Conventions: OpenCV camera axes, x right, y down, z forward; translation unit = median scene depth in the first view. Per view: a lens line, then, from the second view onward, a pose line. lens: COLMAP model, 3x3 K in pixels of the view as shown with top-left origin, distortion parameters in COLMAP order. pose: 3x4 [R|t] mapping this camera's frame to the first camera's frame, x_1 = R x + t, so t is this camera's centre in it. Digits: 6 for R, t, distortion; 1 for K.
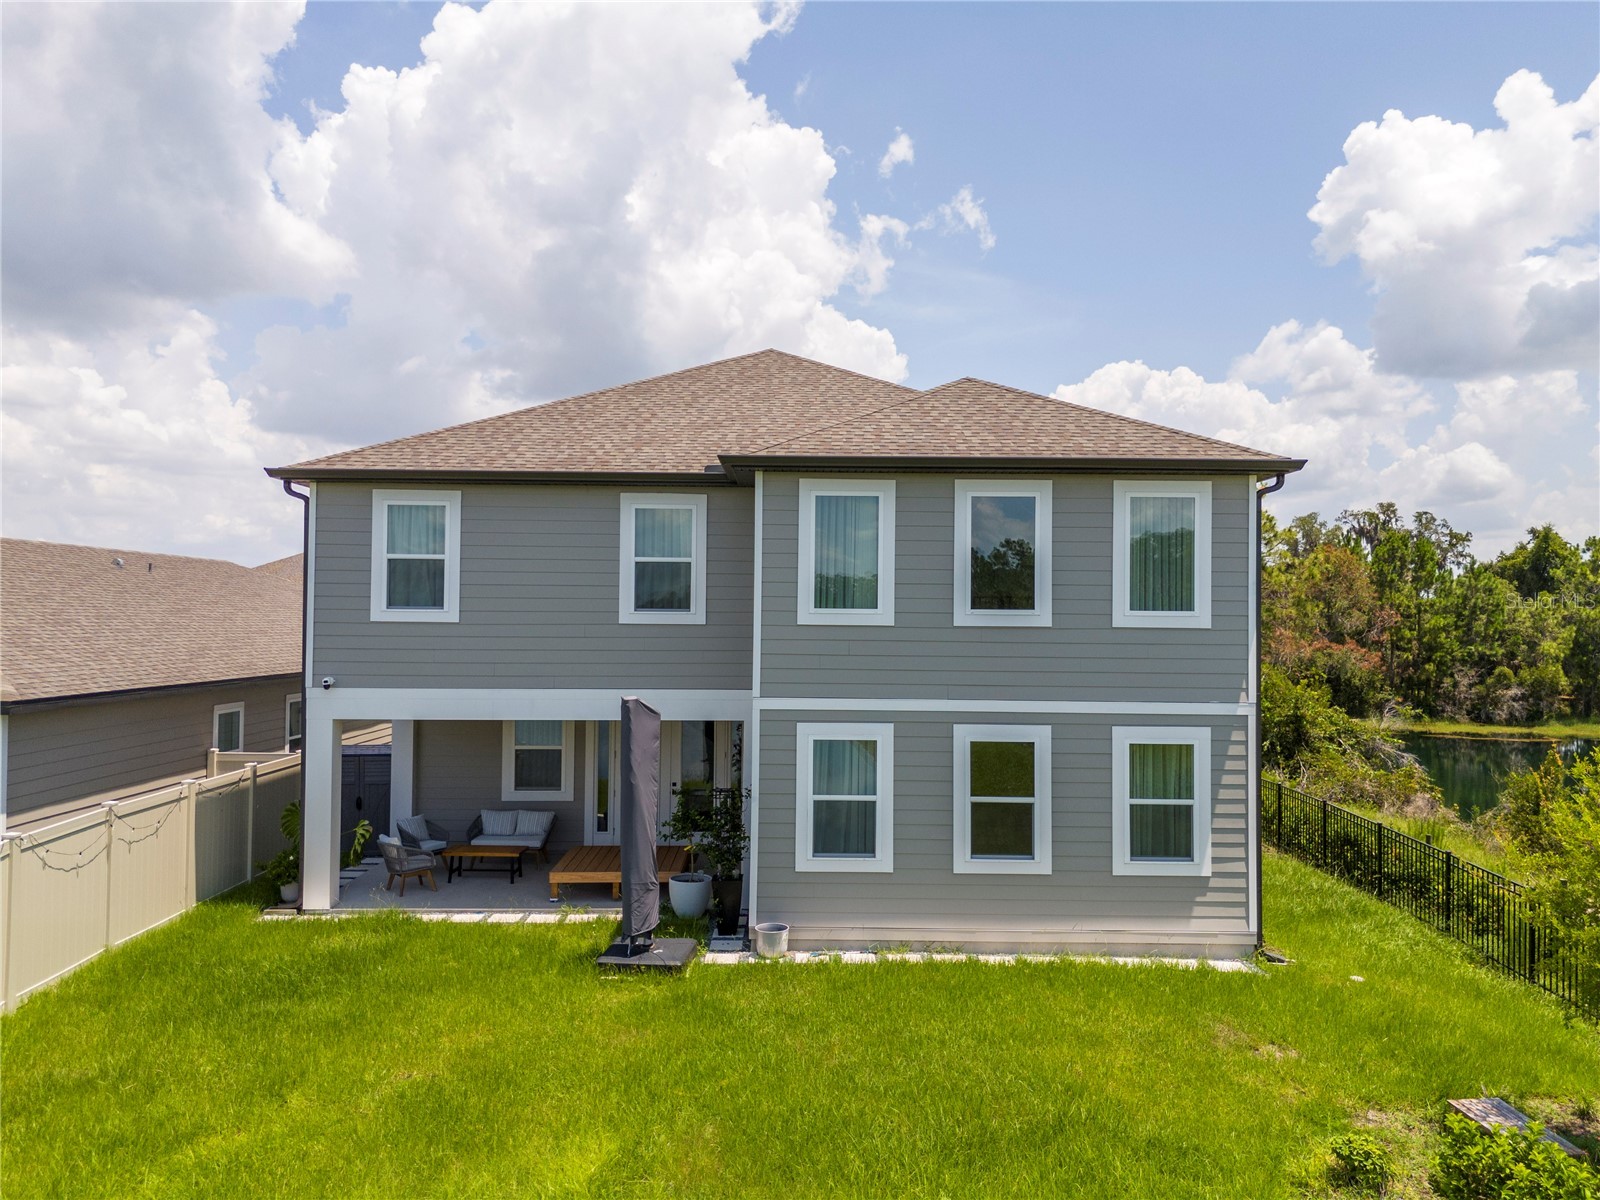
lens RADIAL K [[1181.1, 0, 808.1], [0, 1181.1, 612.4], [0, 0, 1]] dist [0.054626, -0.041774]
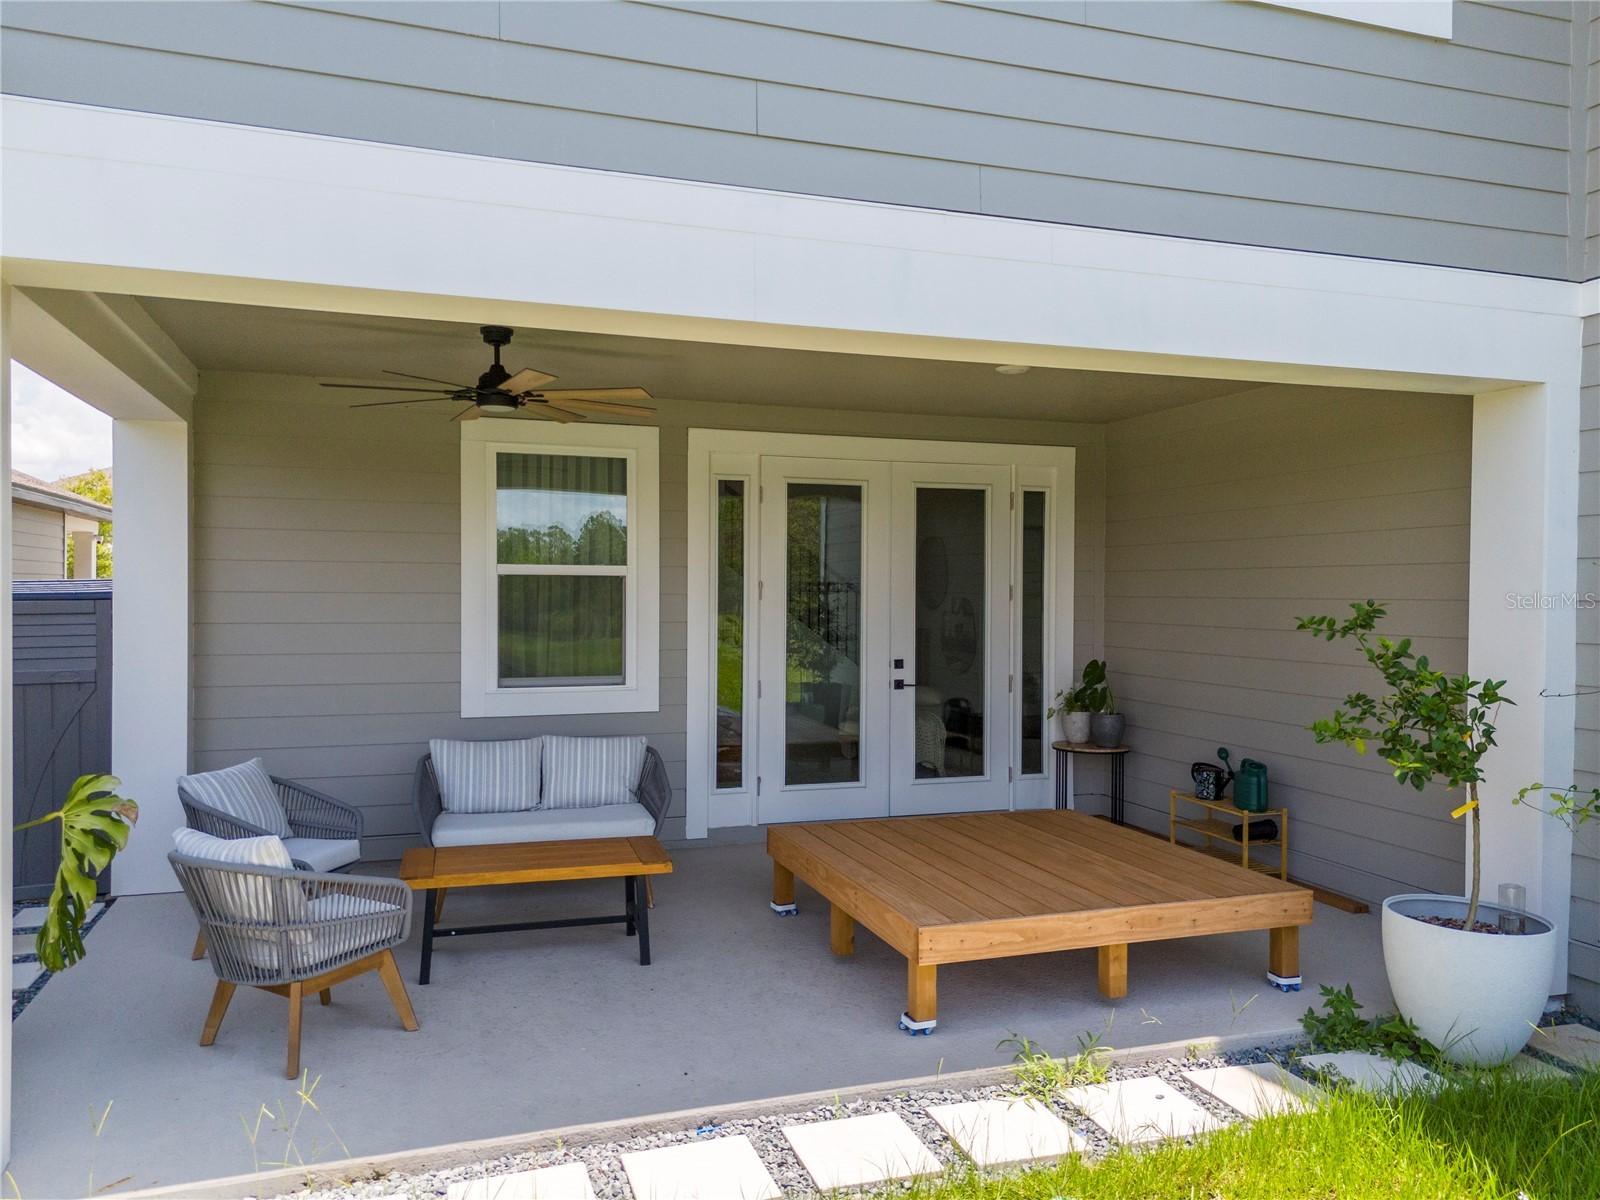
lens RADIAL K [[1181.1, 0, 801.0], [0, 1181.1, 601.4], [0, 0, 1]] dist [0.054626, -0.041774]
pose [[0.952093, -0.005046, 0.305766, -0.332966], [-0.000487, 0.999838, 0.018016, 0.144788], [-0.305807, -0.017301, 0.951936, 0.776191]]
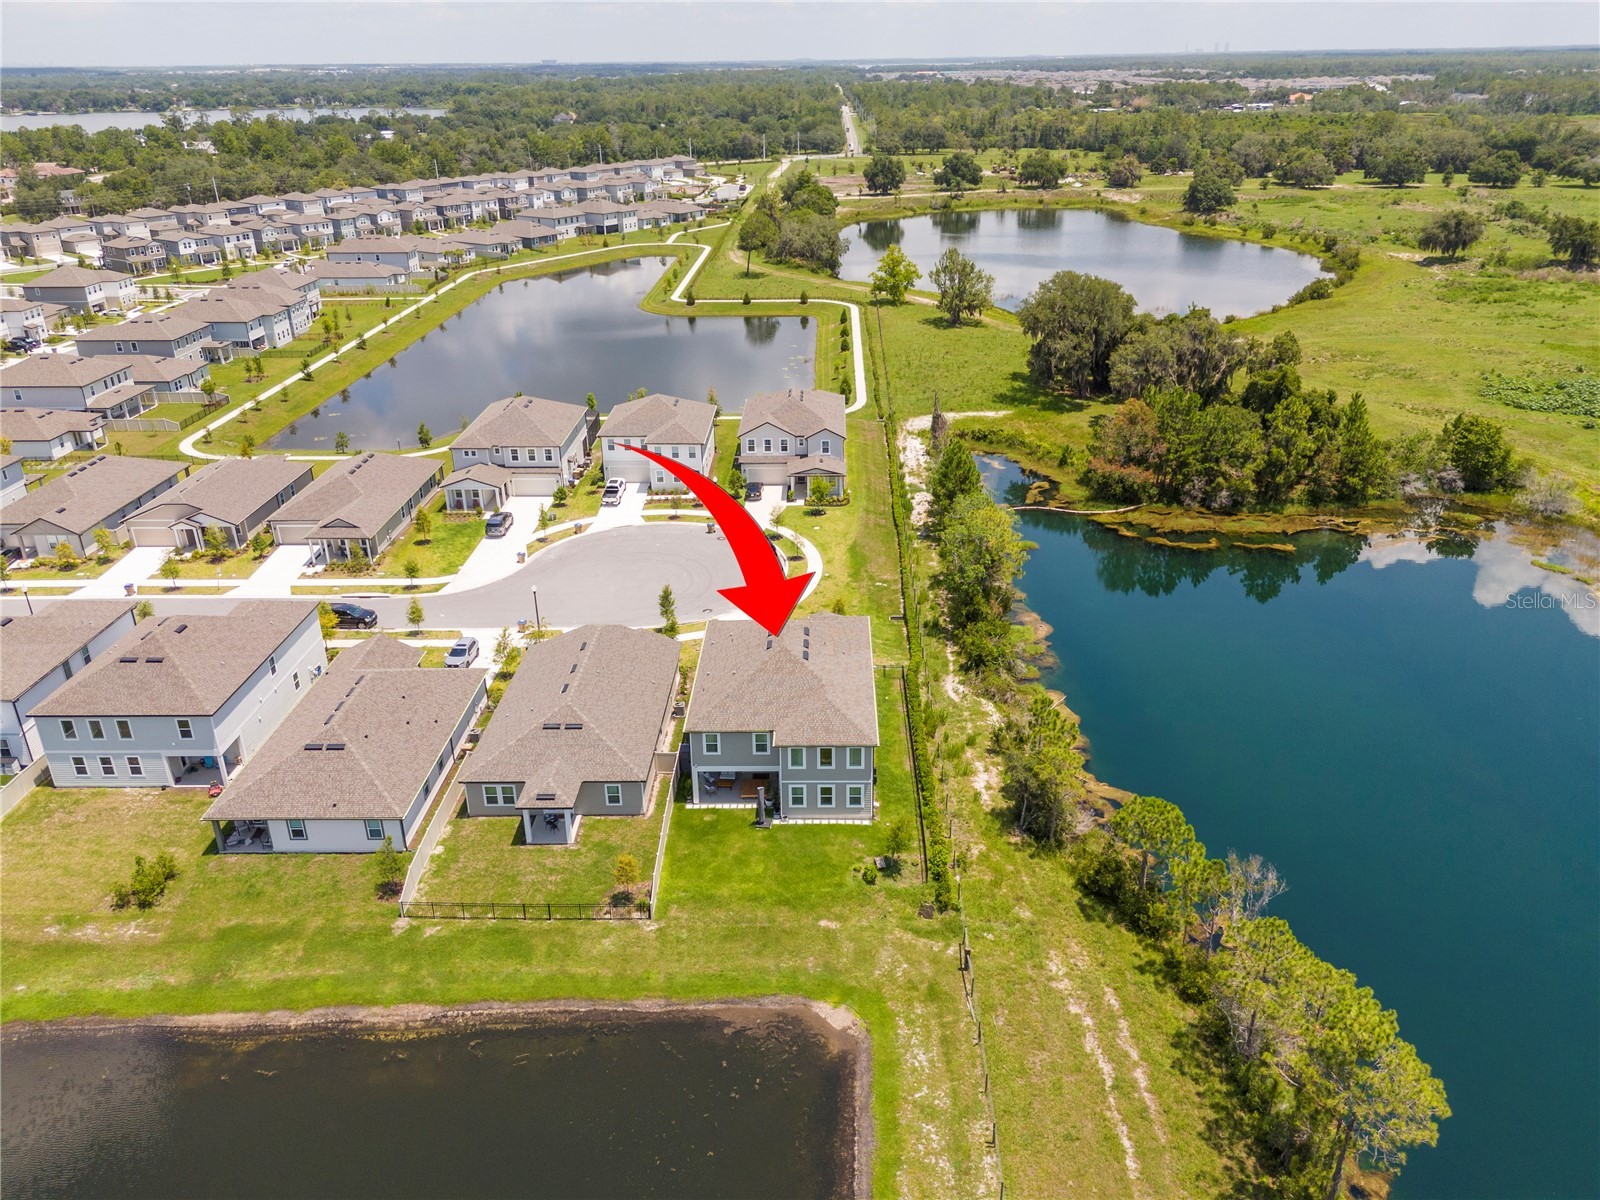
lens RADIAL K [[1181.1, 0, 813.8], [0, 1181.1, 583.6], [0, 0, 1]] dist [0.054626, -0.041774]
pose [[0.999399, -0.006662, -0.034031, 0.268172], [0.020080, 0.911277, 0.411305, -2.680505], [0.028271, -0.411741, 0.910862, -3.208710]]
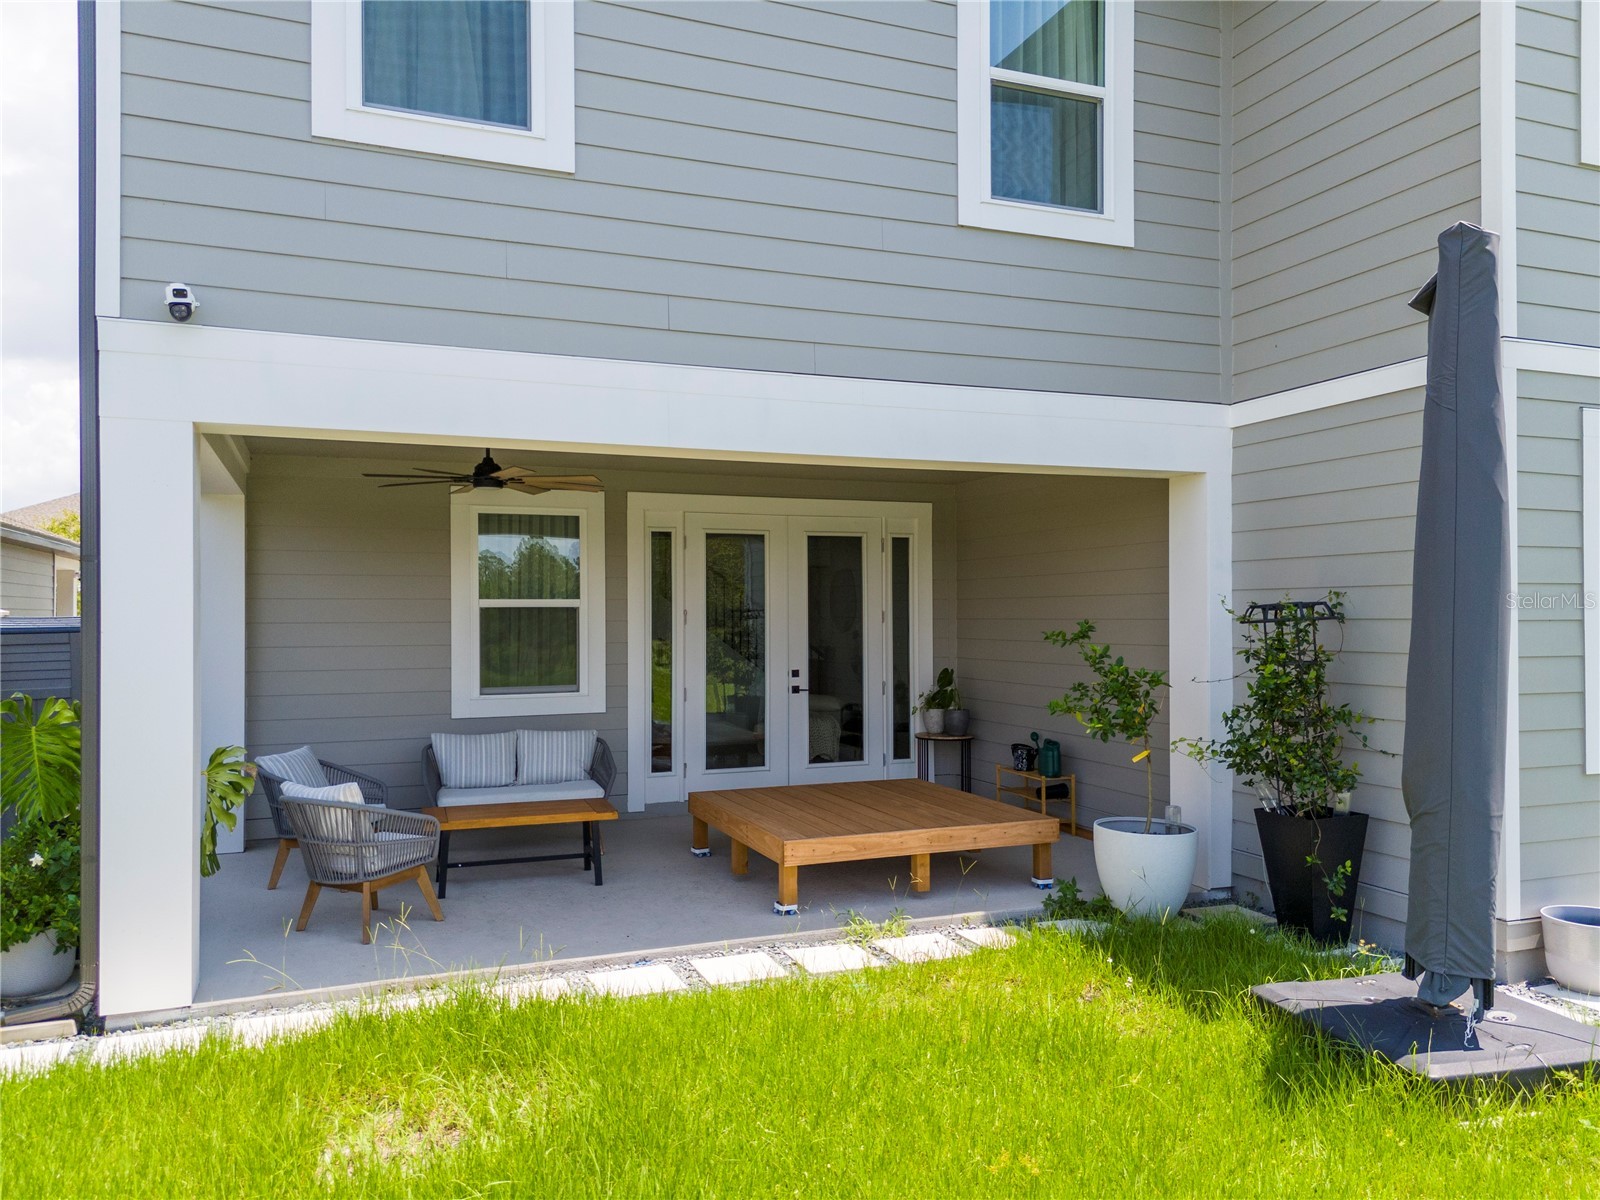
lens RADIAL K [[1181.1, 0, 809.9], [0, 1181.1, 595.5], [0, 0, 1]] dist [0.054626, -0.041774]
pose [[0.933458, -0.006503, 0.358627, -0.362075], [0.009808, 0.999925, -0.007398, 0.142919], [-0.358552, 0.010423, 0.933452, 0.639477]]
